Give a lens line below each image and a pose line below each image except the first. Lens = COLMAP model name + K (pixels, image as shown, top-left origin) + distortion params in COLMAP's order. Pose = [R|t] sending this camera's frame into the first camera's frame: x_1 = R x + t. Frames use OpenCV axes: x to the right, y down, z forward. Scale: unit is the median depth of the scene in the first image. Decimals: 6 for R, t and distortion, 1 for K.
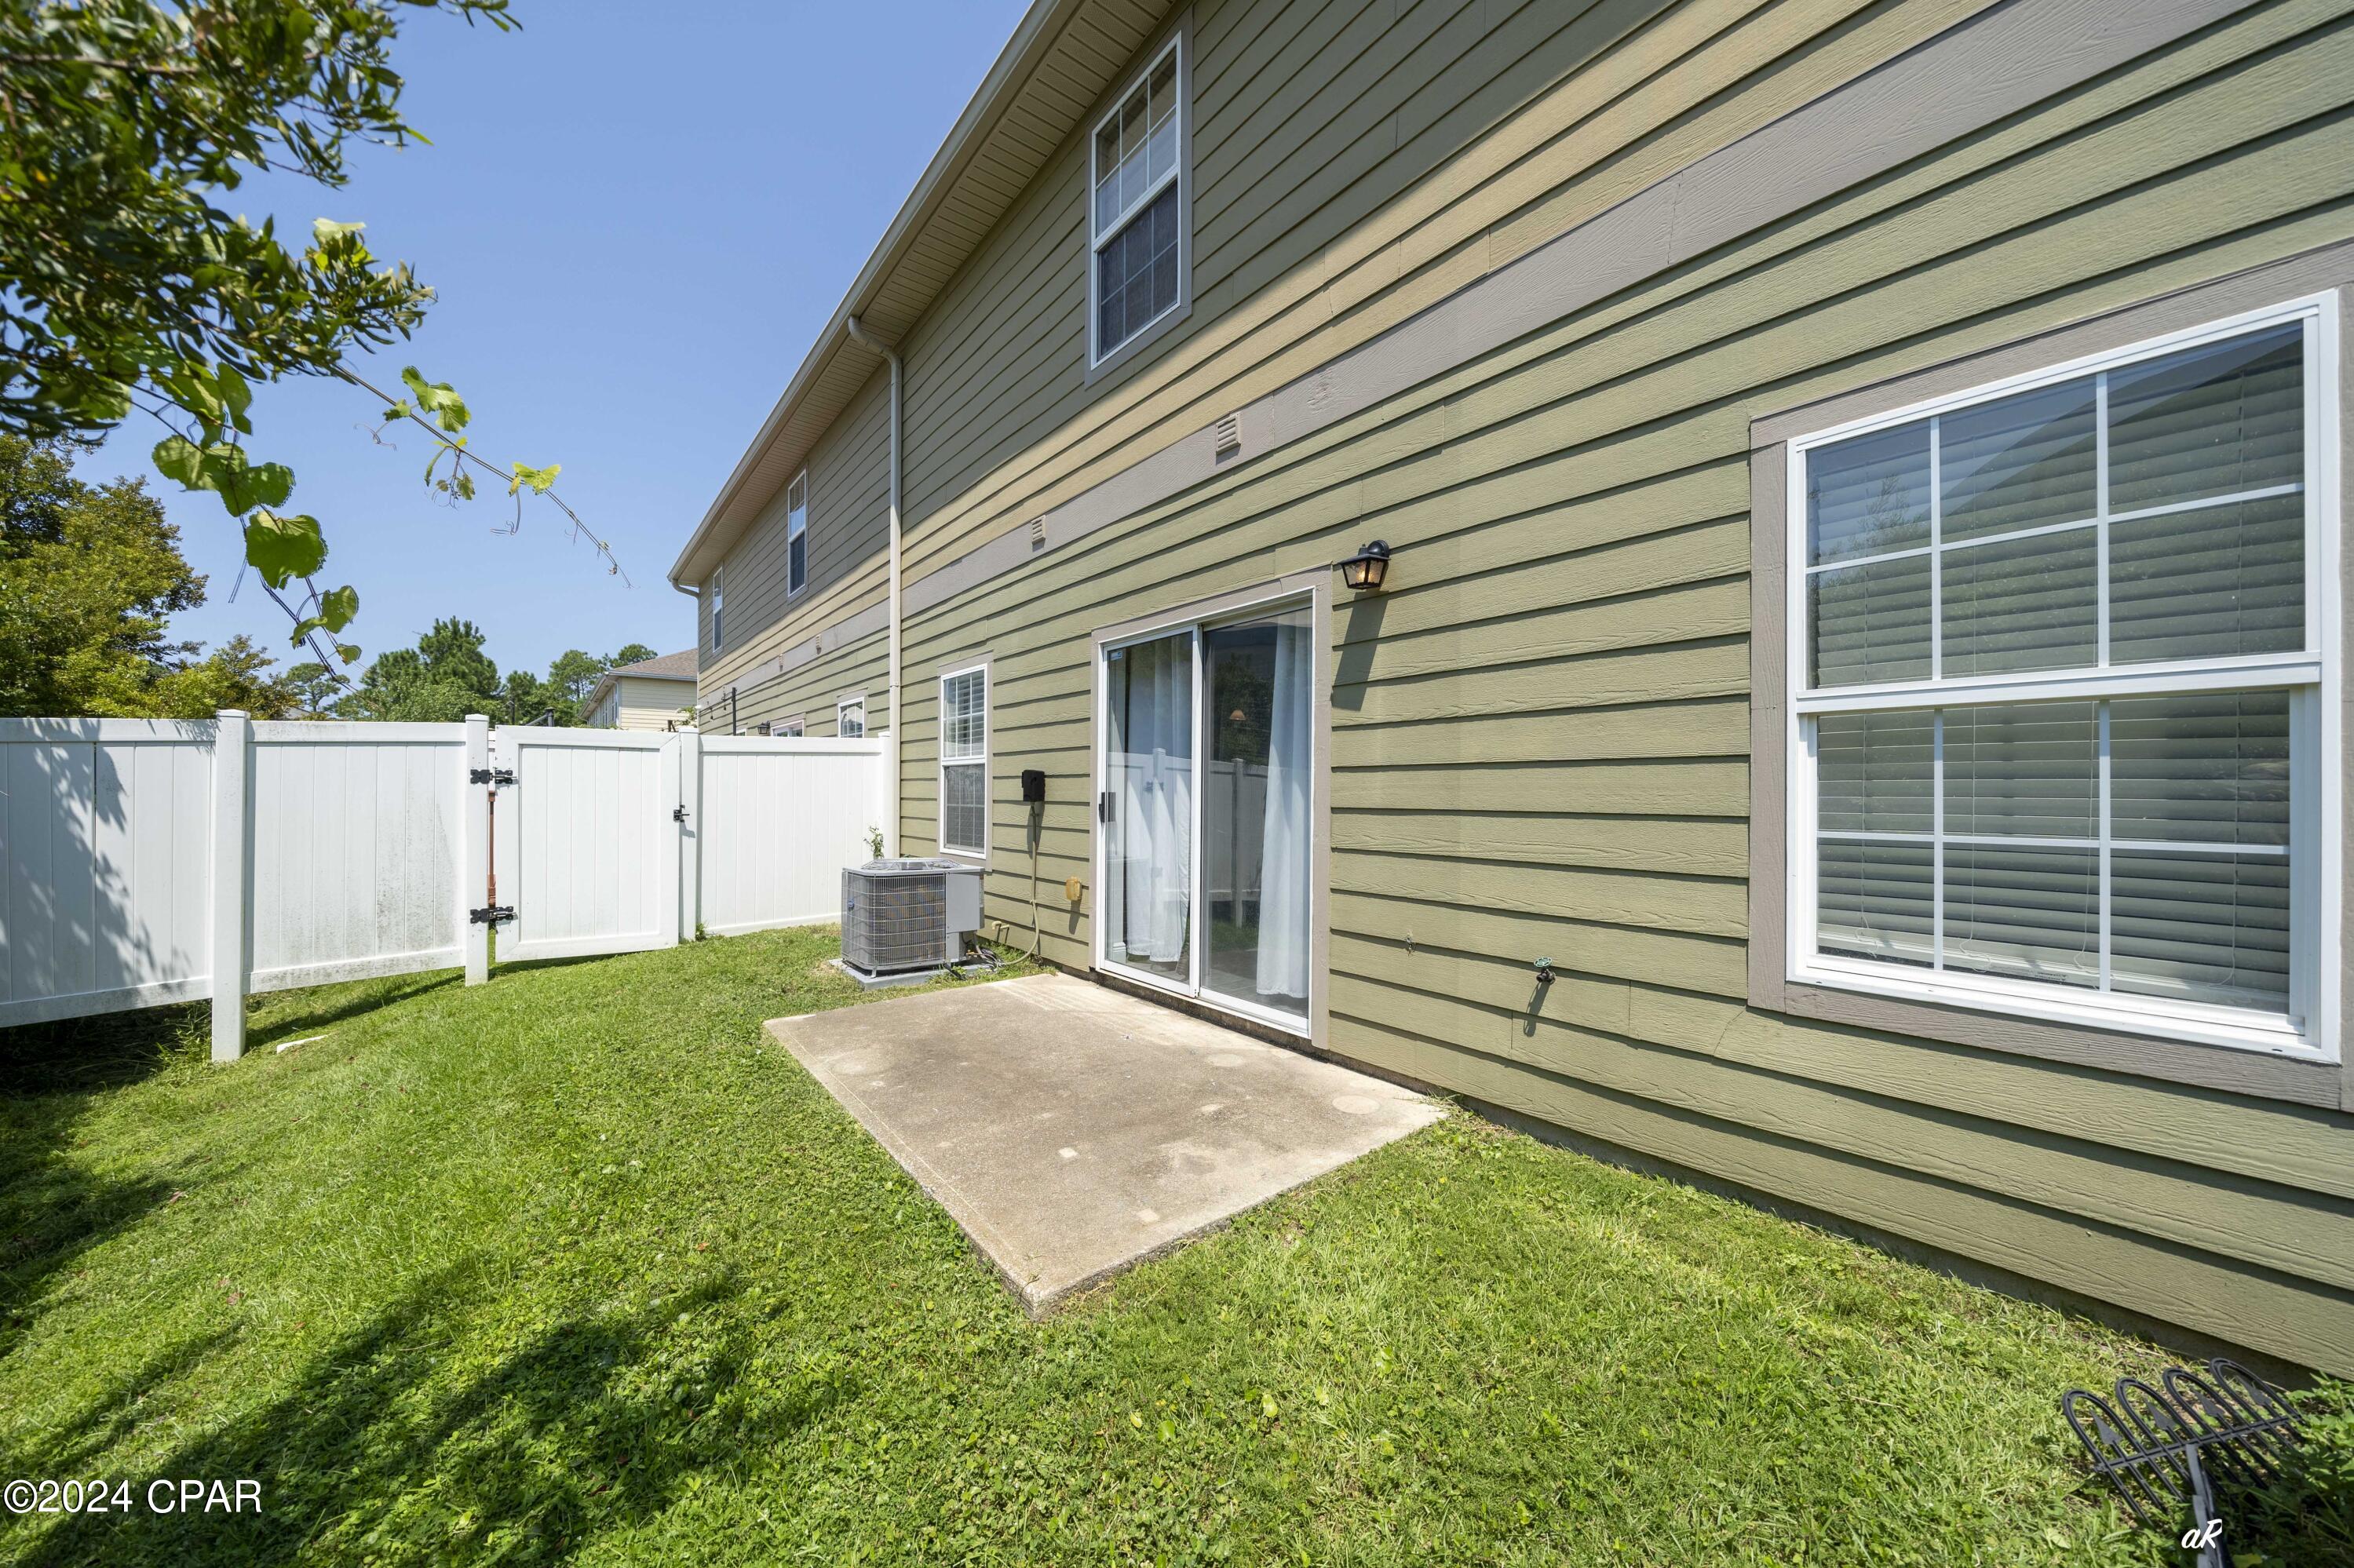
lens RADIAL K [[825.7, 0, 1192.4], [0, 825.7, 793.4], [0, 0, 1]] dist [-0.001873, -0.000088]
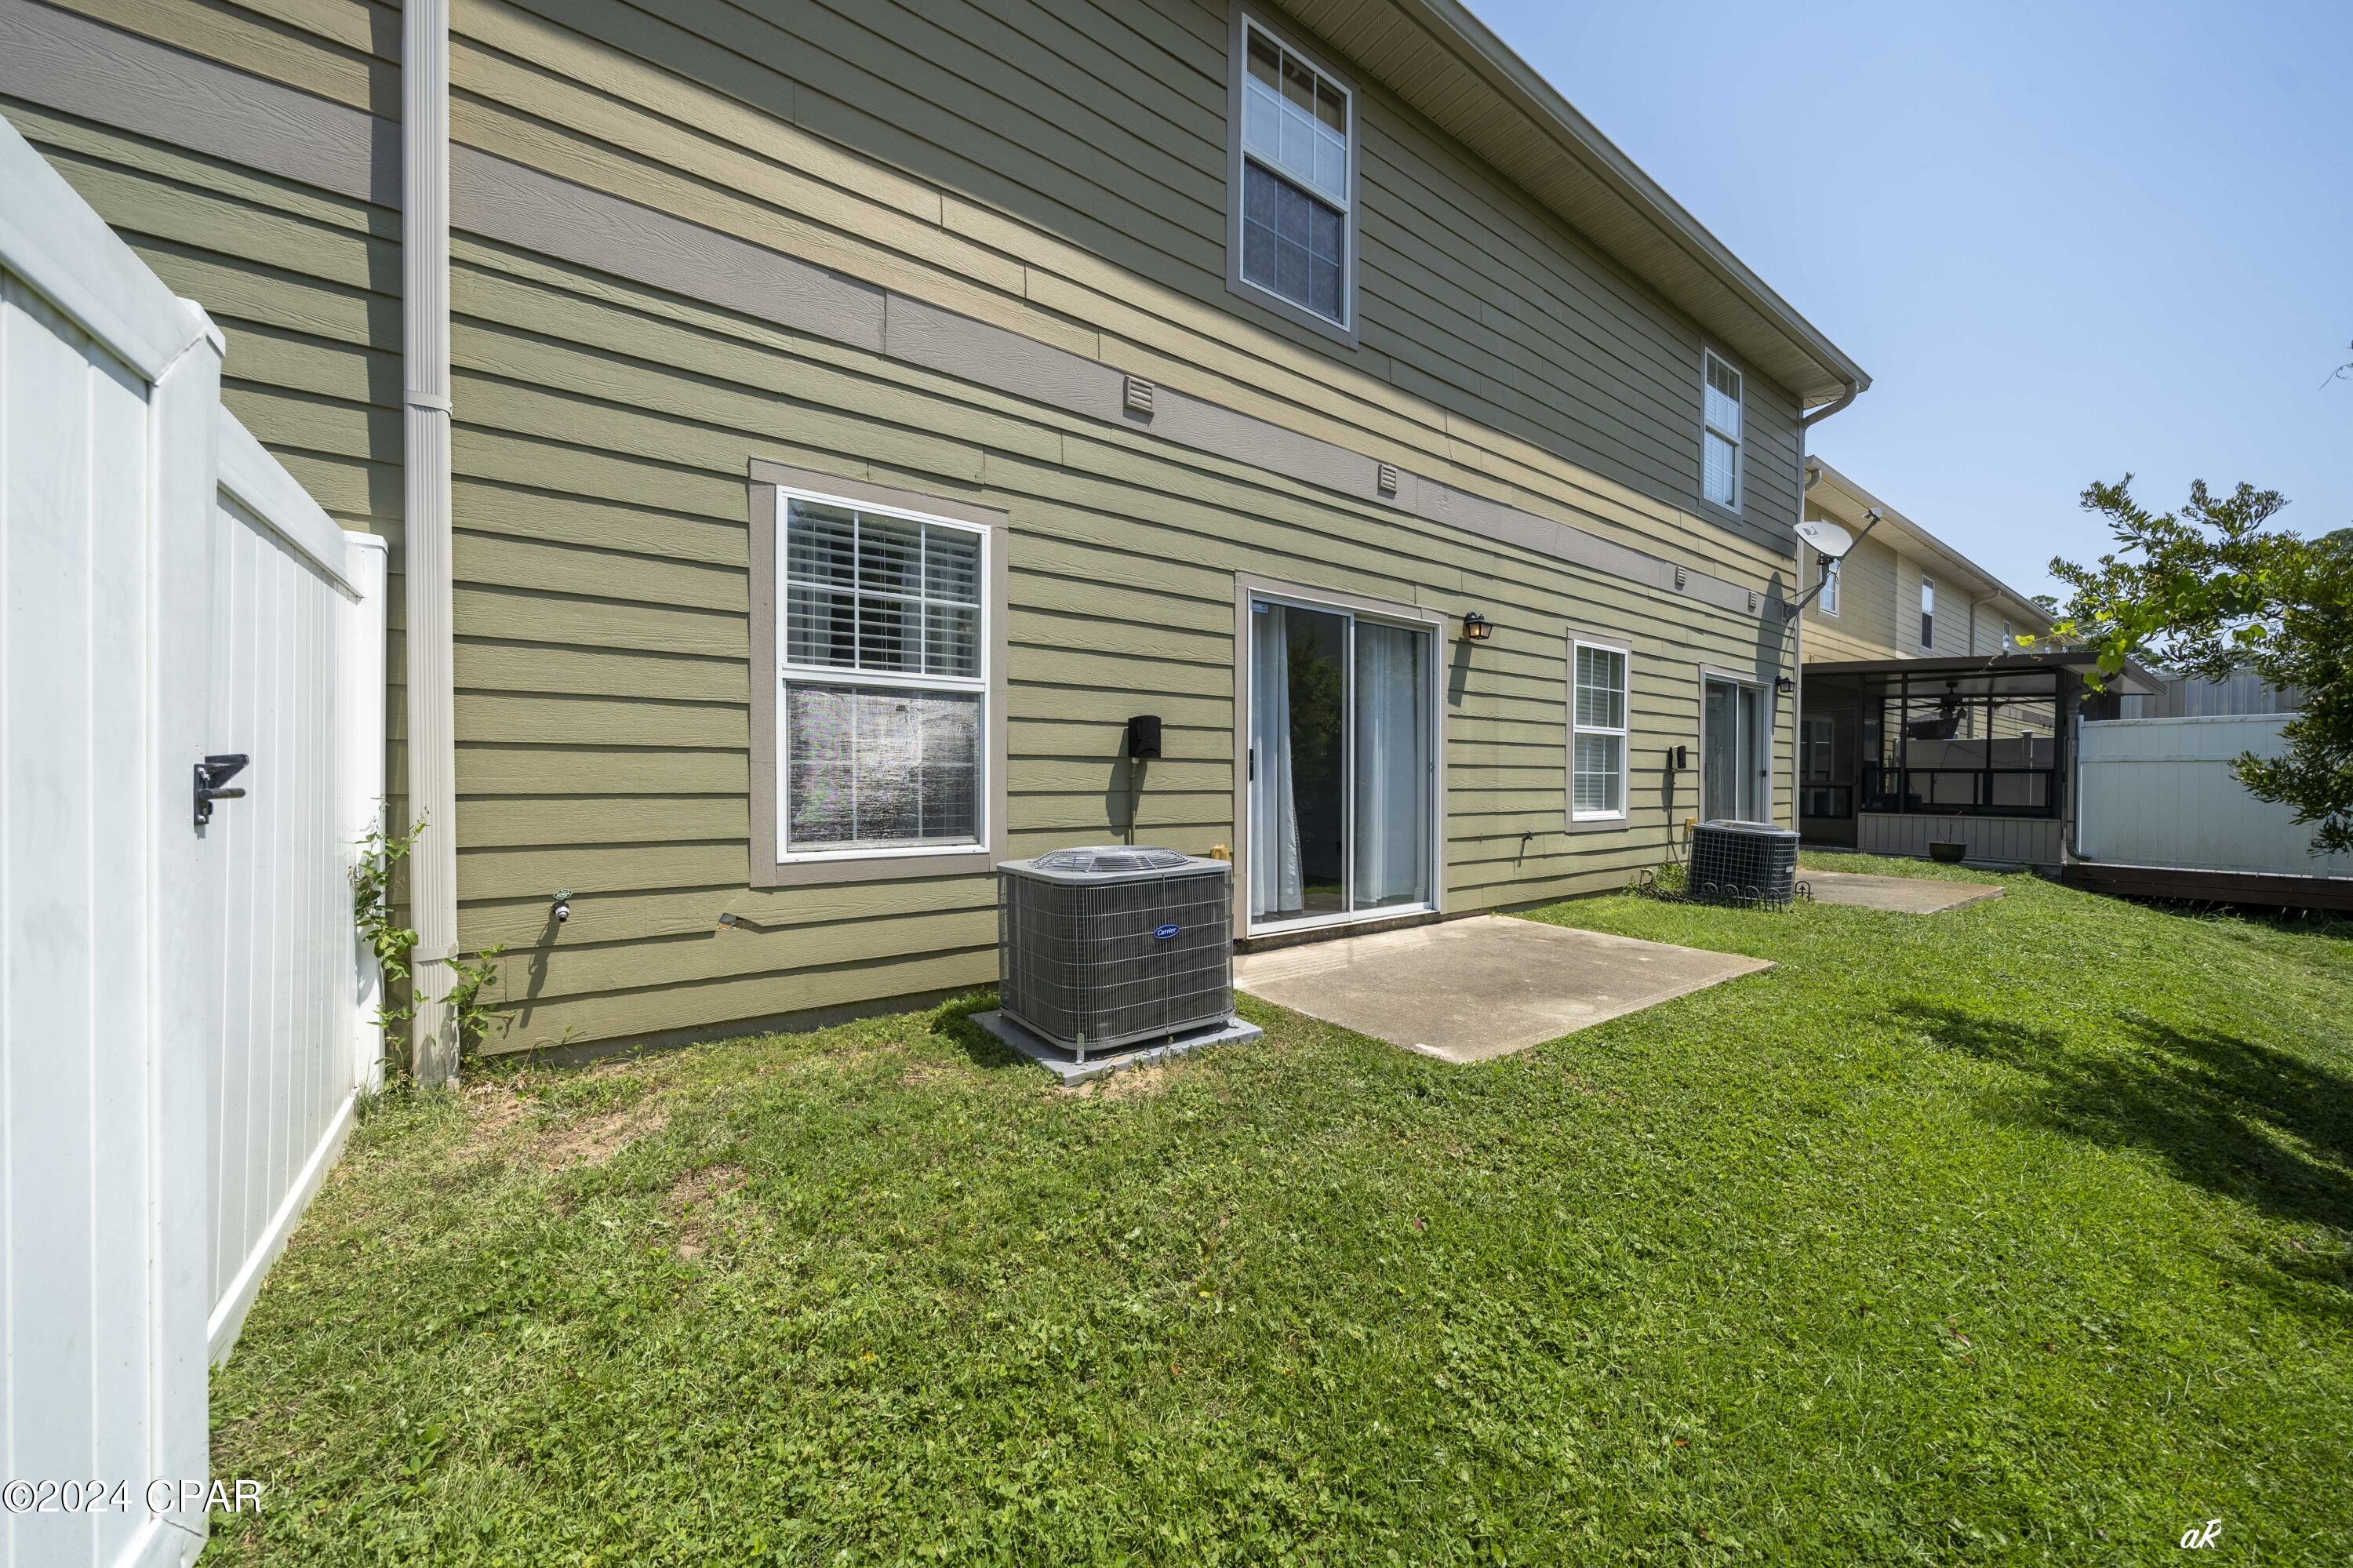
lens RADIAL K [[825.5, 0, 1192.6], [0, 825.5, 775.4], [0, 0, 1]] dist [-0.001873, -0.000088]
pose [[0.039037, -0.015445, 0.999118, -1.467482], [-0.014738, 0.999763, 0.016031, 0.020179], [-0.999129, -0.015351, 0.038800, 1.433812]]
